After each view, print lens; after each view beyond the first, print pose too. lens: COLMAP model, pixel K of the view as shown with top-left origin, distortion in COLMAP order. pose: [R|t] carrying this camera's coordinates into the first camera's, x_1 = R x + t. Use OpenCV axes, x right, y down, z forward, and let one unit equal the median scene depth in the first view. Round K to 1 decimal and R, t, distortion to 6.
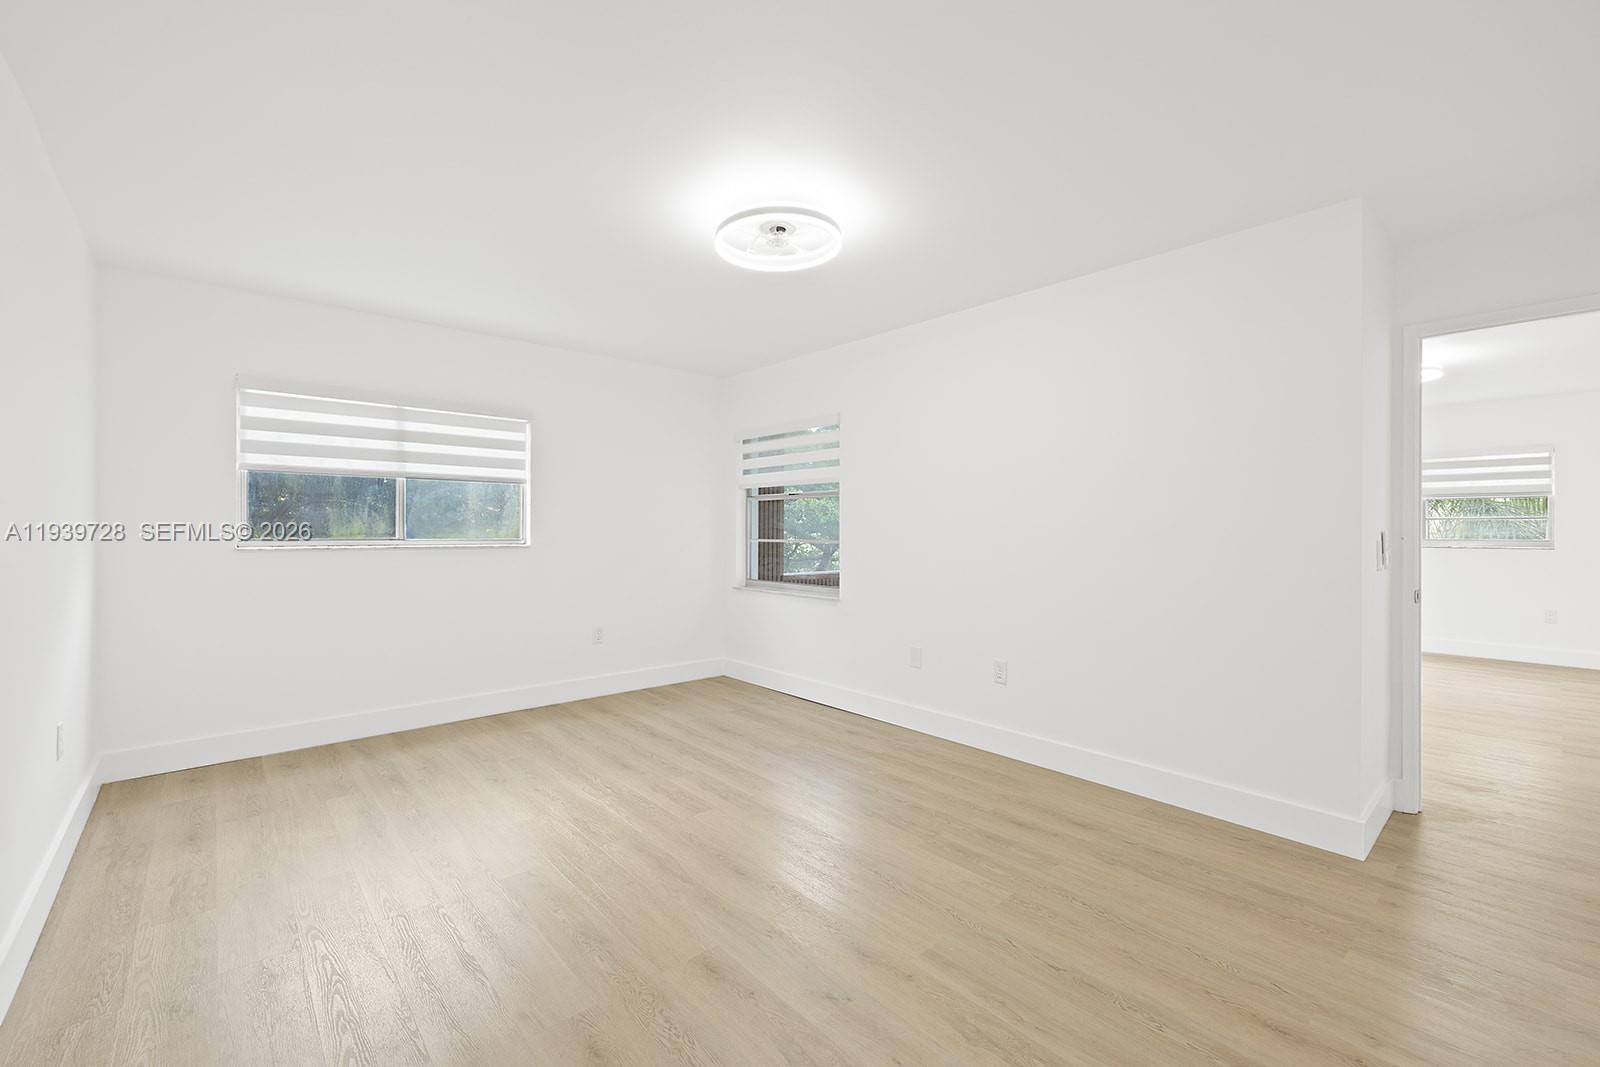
lens RADIAL K [[666.3, 0, 801.0], [0, 666.3, 533.4], [0, 0, 1]] dist [-0.018118, -0.000053]
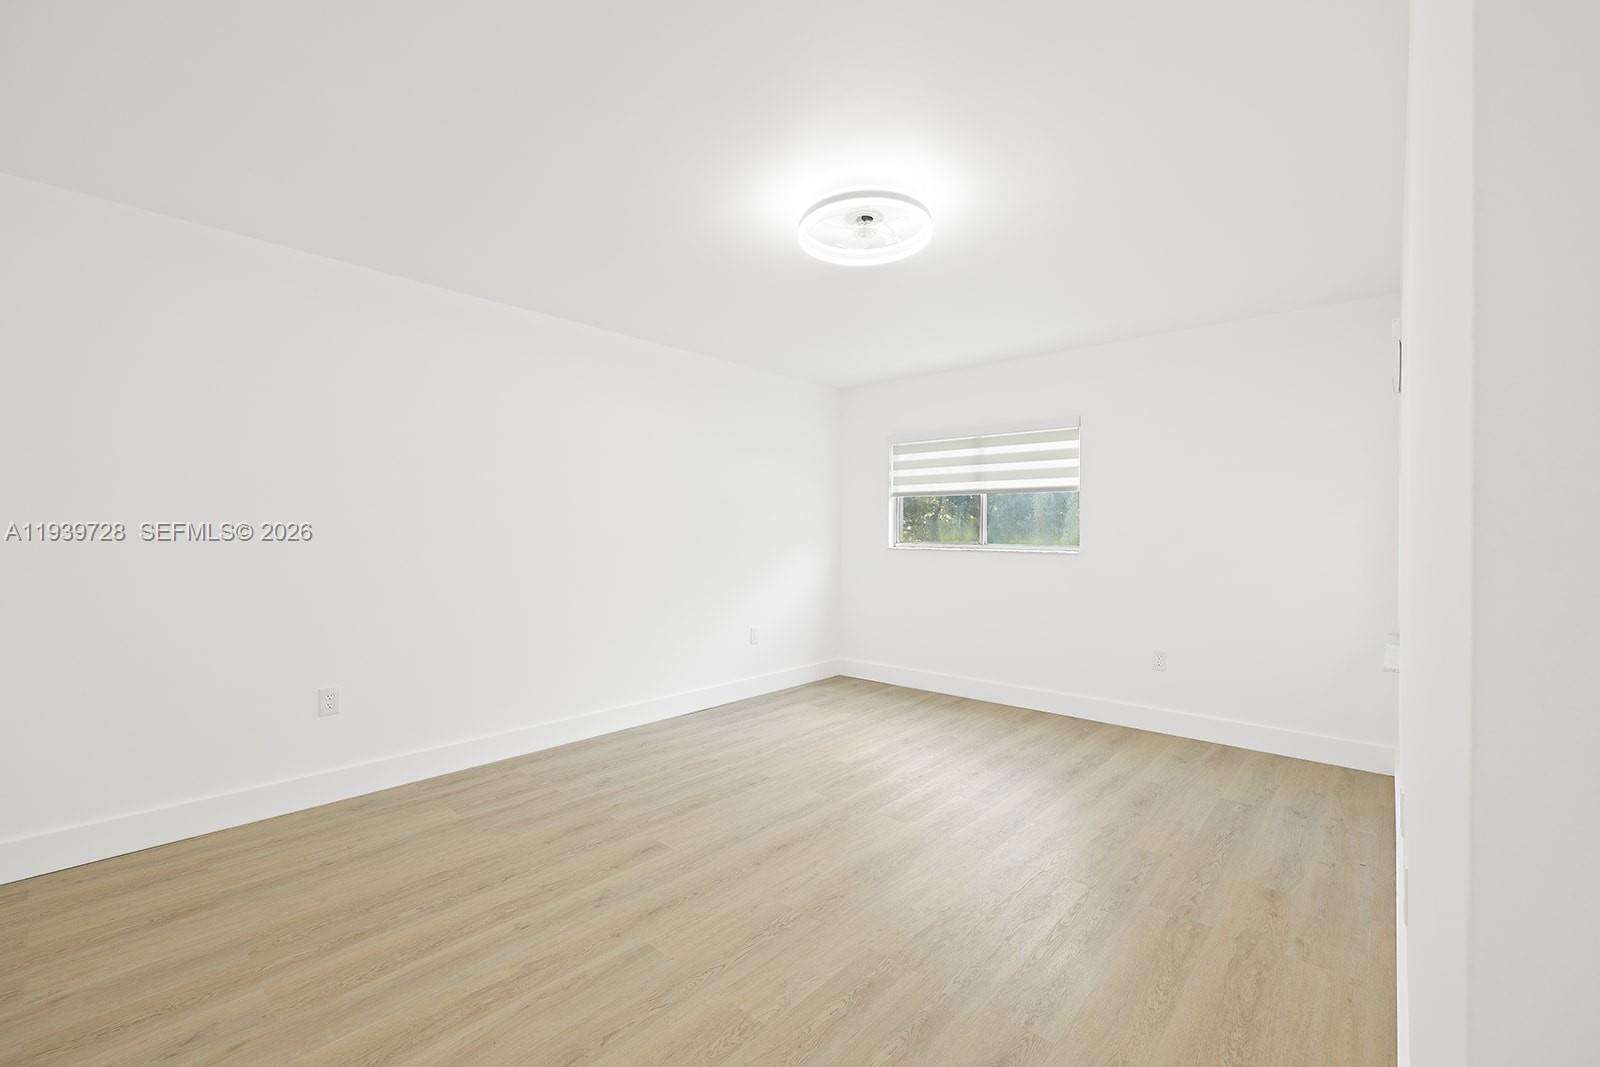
lens RADIAL K [[672.9, 0, 798.9], [0, 672.9, 524.0], [0, 0, 1]] dist [-0.001496, 0.000105]
pose [[0.119215, -0.013566, -0.992776, 0.604414], [-0.011099, 0.999826, -0.014995, -0.005704], [0.992806, 0.012807, 0.119044, 0.523033]]
